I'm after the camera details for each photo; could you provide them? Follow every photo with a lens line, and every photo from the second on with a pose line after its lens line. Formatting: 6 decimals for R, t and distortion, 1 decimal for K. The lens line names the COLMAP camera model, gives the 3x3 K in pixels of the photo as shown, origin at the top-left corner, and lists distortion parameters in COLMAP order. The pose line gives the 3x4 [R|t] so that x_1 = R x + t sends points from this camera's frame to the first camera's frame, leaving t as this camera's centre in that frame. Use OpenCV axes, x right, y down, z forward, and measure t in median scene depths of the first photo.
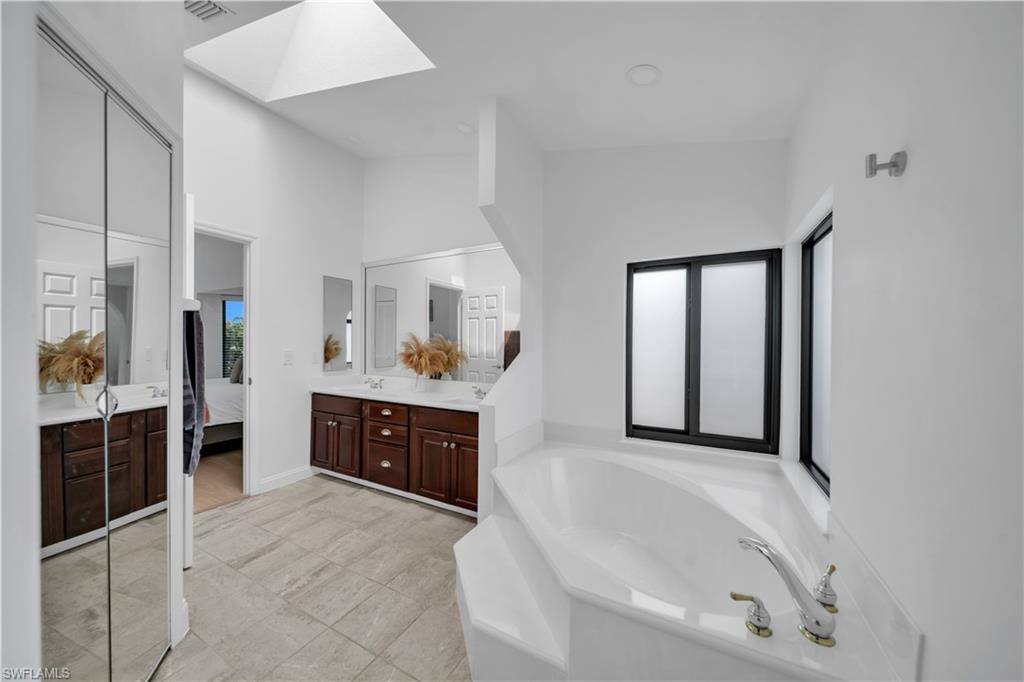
lens RADIAL K [[353.3, 0, 513.3], [0, 353.3, 346.5], [0, 0, 1]] dist [-0.000139, -0.000353]
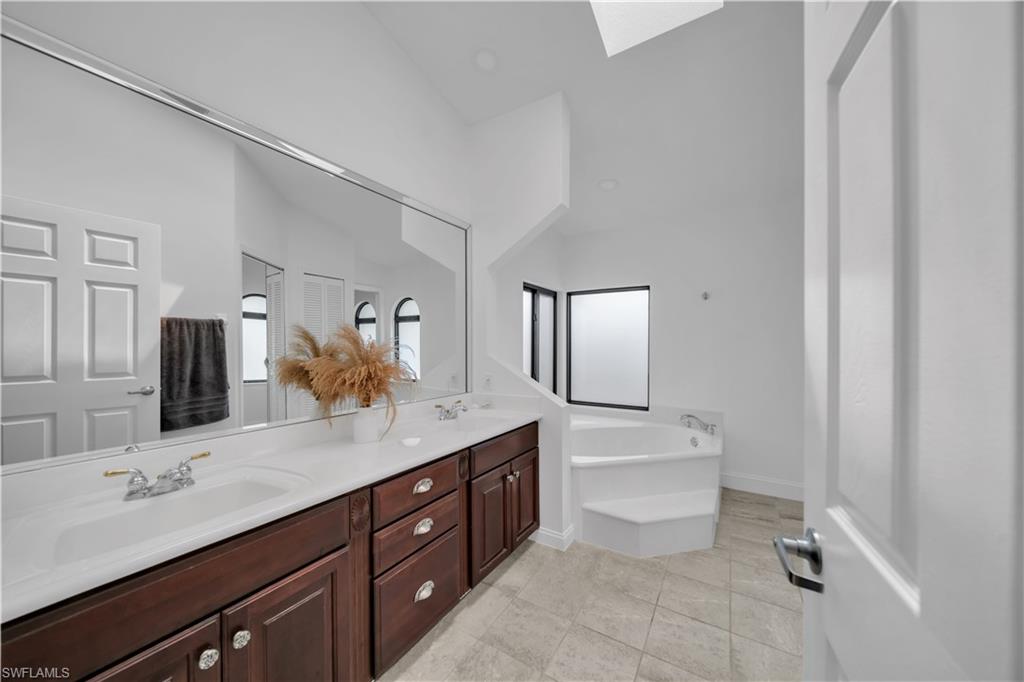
lens RADIAL K [[353.3, 0, 513.3], [0, 353.3, 346.5], [0, 0, 1]] dist [-0.000139, -0.000353]
pose [[0.061286, -0.014510, 0.998015, -0.984350], [0.003390, 0.999892, 0.014329, -0.017483], [-0.998114, 0.002505, 0.061329, 0.988688]]
